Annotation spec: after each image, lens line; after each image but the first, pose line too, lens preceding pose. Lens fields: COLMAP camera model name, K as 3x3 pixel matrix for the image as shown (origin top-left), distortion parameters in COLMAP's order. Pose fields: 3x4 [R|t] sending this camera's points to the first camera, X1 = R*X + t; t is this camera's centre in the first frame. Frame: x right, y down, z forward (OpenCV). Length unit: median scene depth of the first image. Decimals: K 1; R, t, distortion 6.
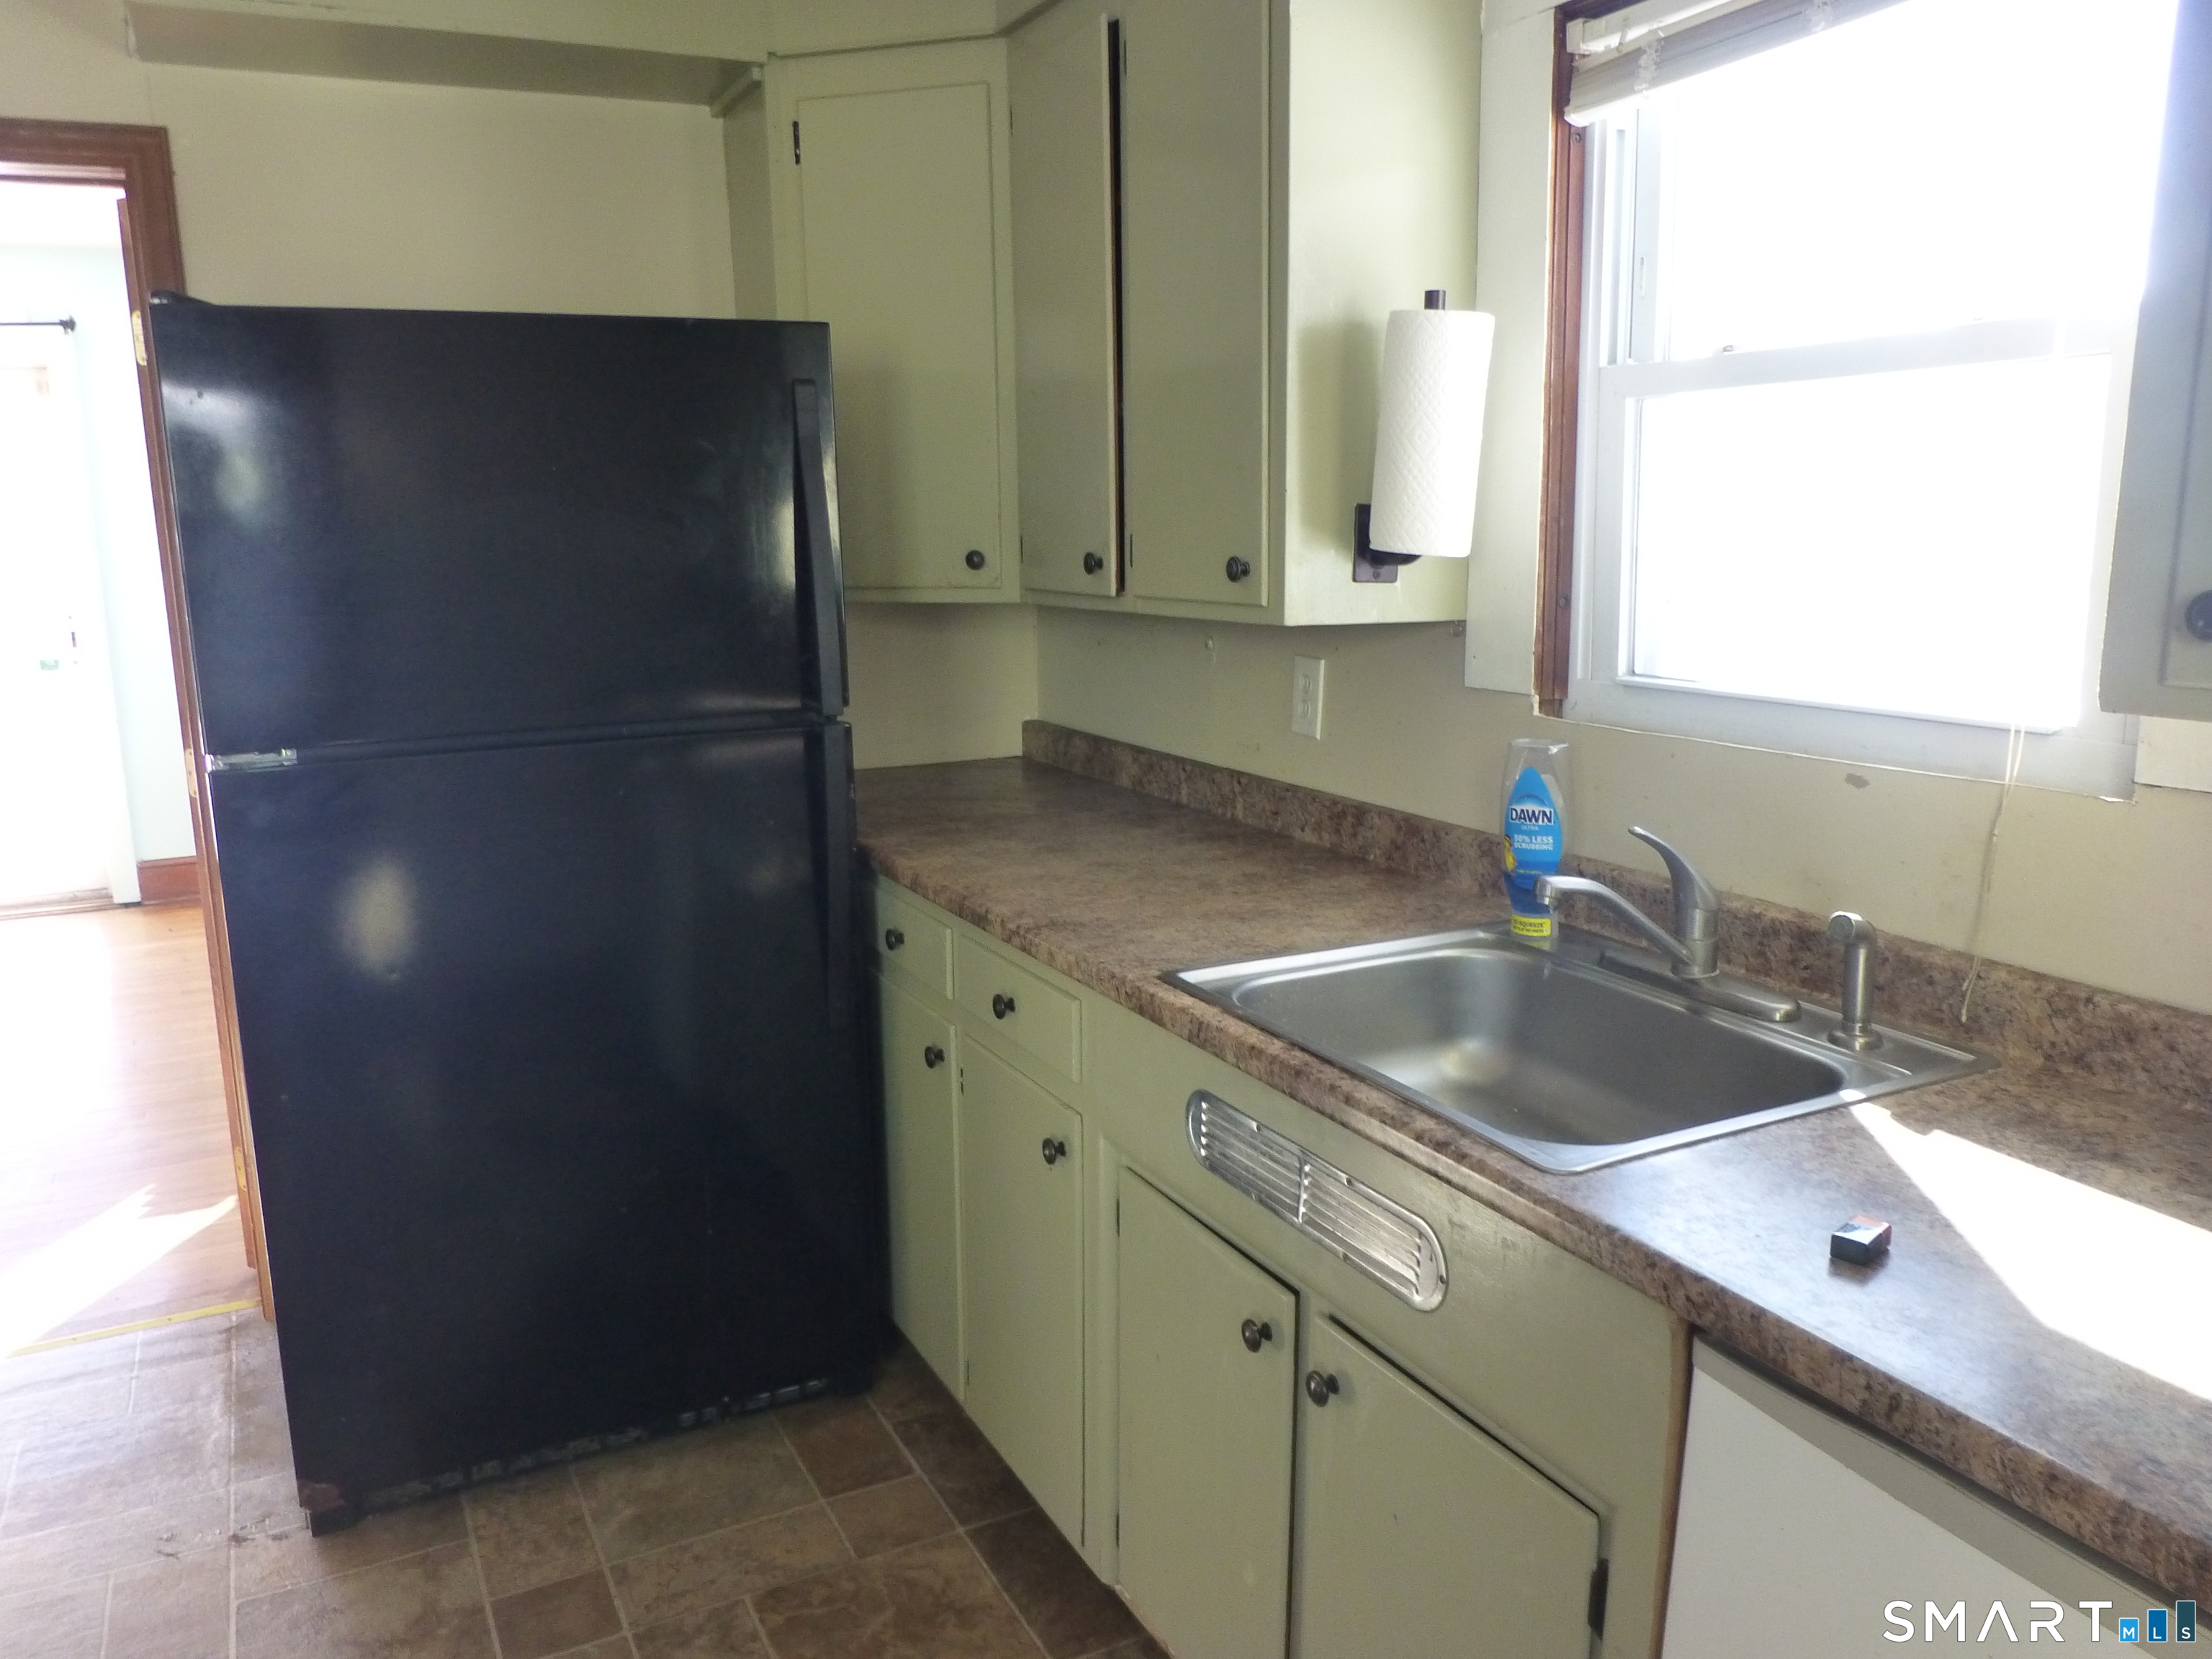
lens RADIAL K [[1600.9, 0, 1106.0], [0, 1600.9, 829.5], [0, 0, 1]] dist [-0.067074, 0.046332]
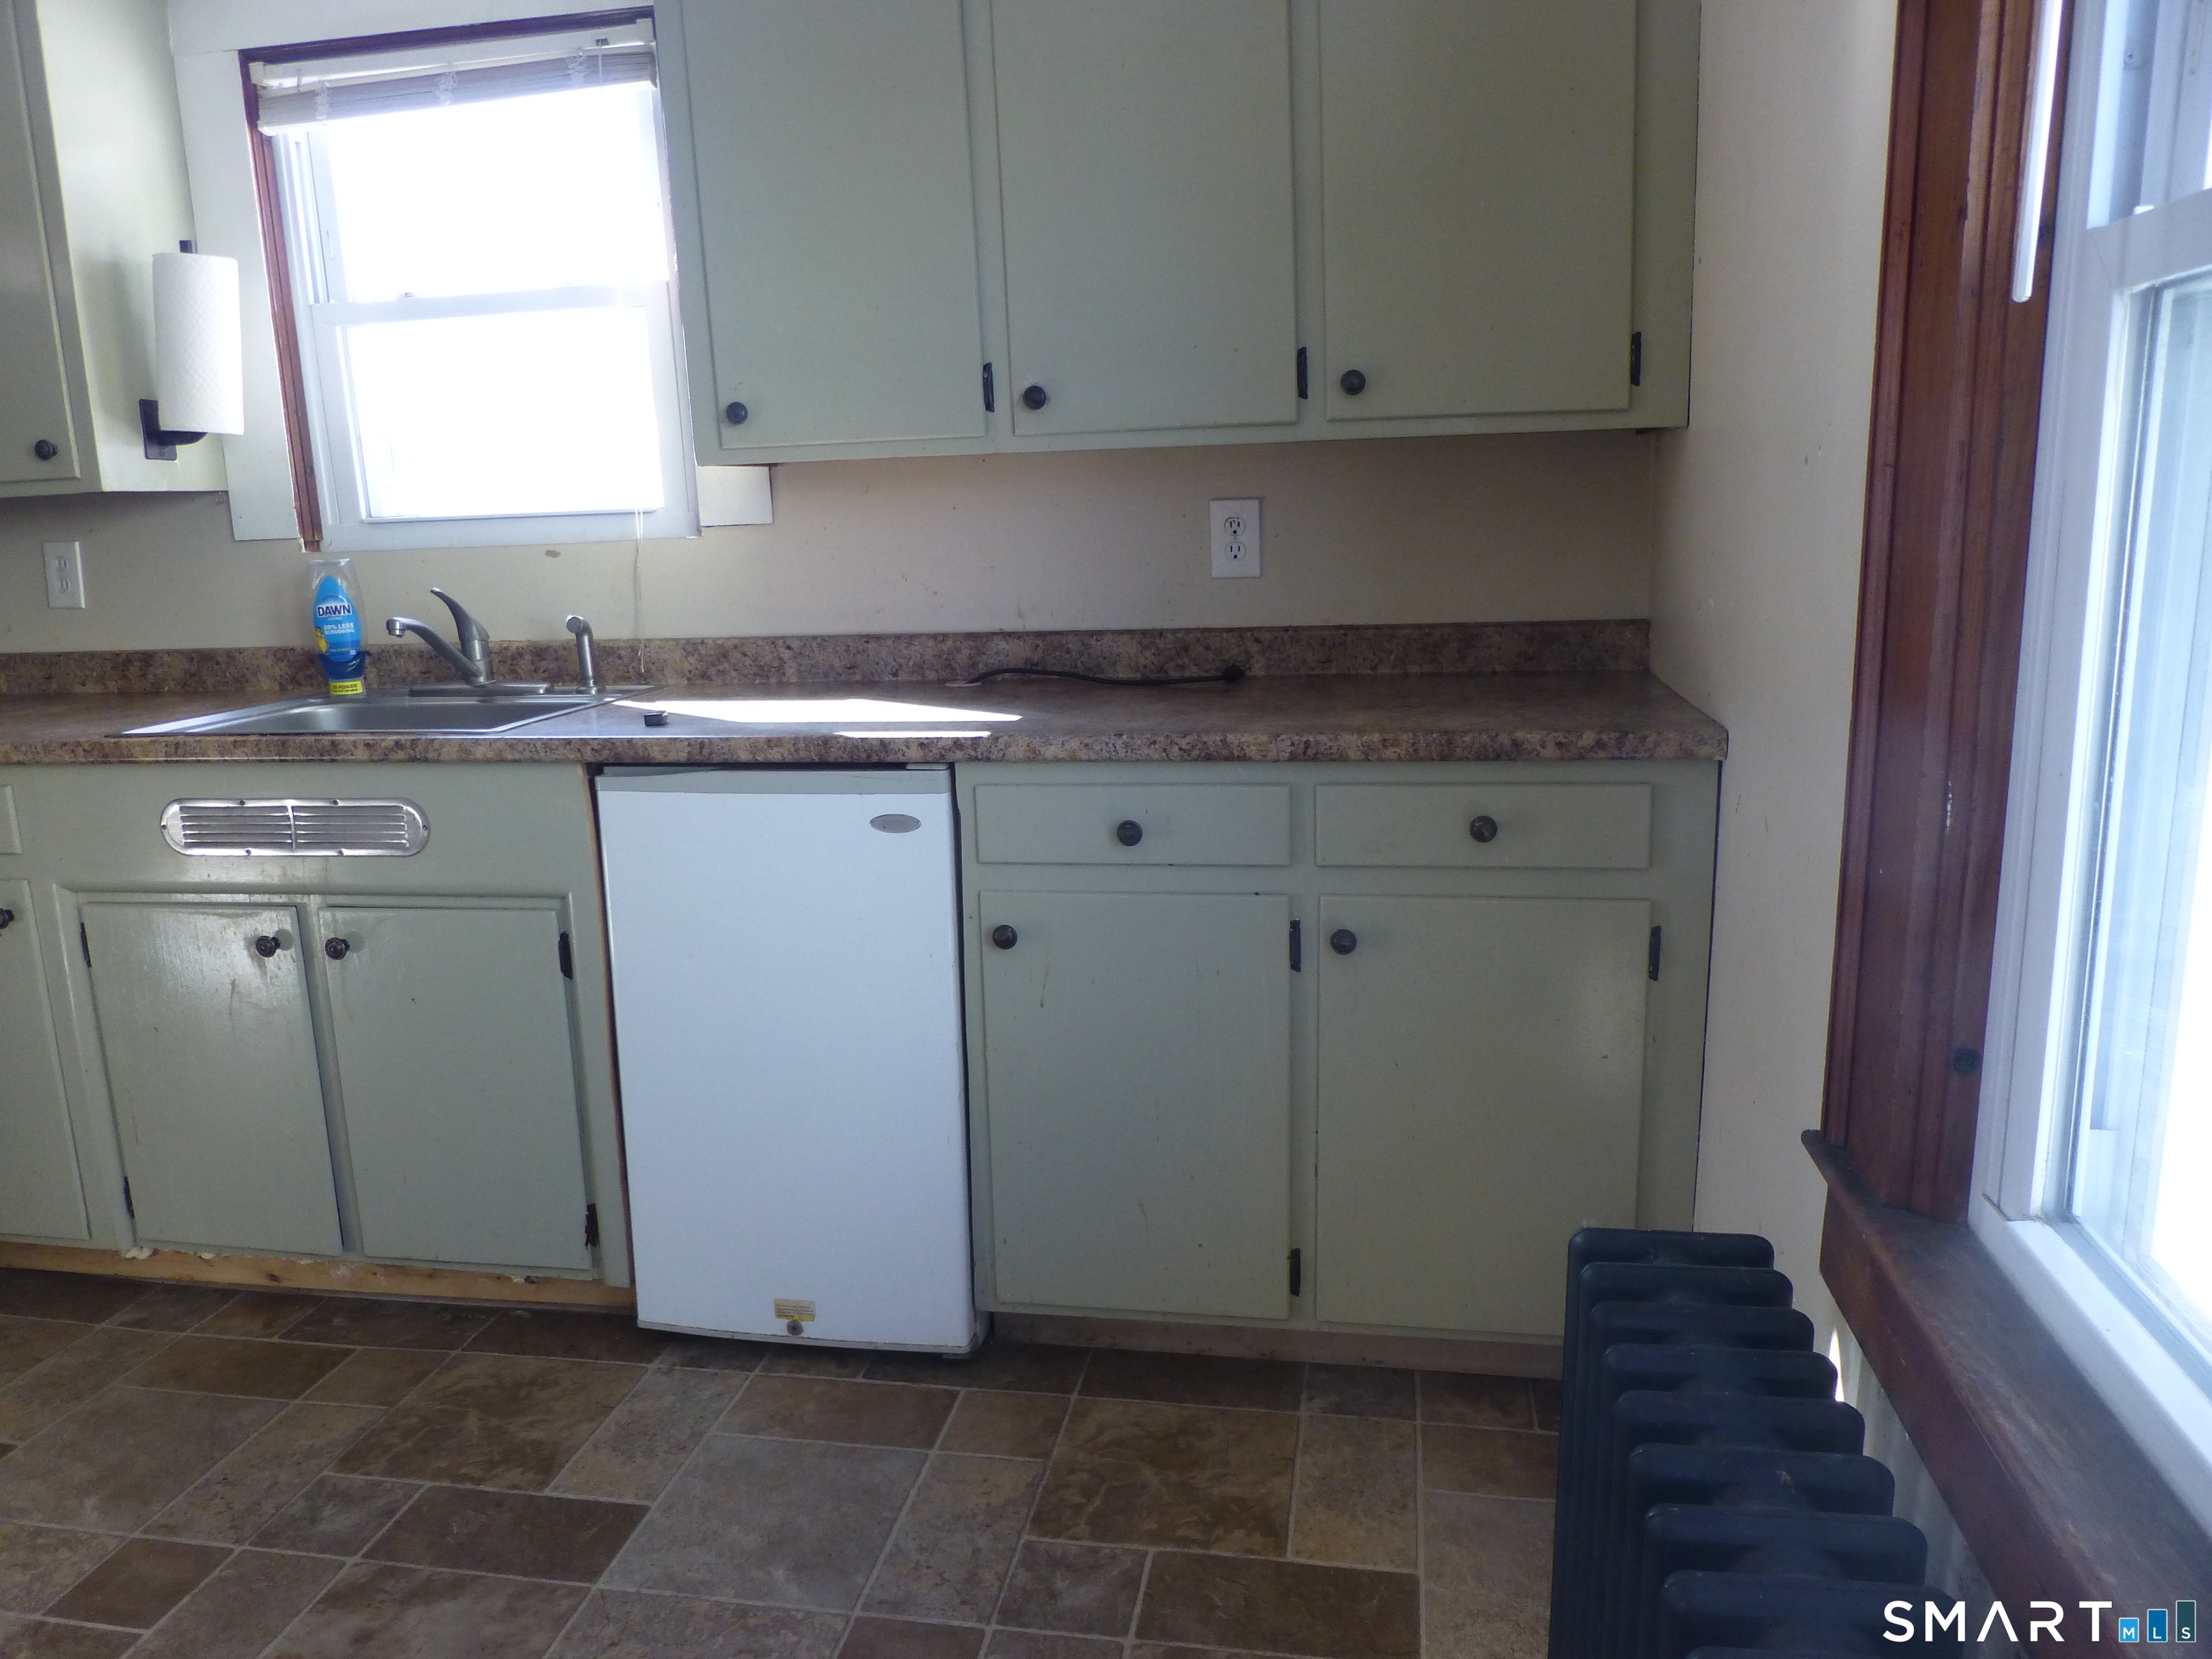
lens RADIAL K [[1610.3, 0, 1106.0], [0, 1610.3, 829.5], [0, 0, 1]] dist [0.064058, -0.122258]
pose [[0.607001, -0.169733, 0.776363, -0.487223], [0.182762, 0.980555, 0.071482, 0.208763], [-0.773400, 0.098499, 0.626219, -0.452360]]
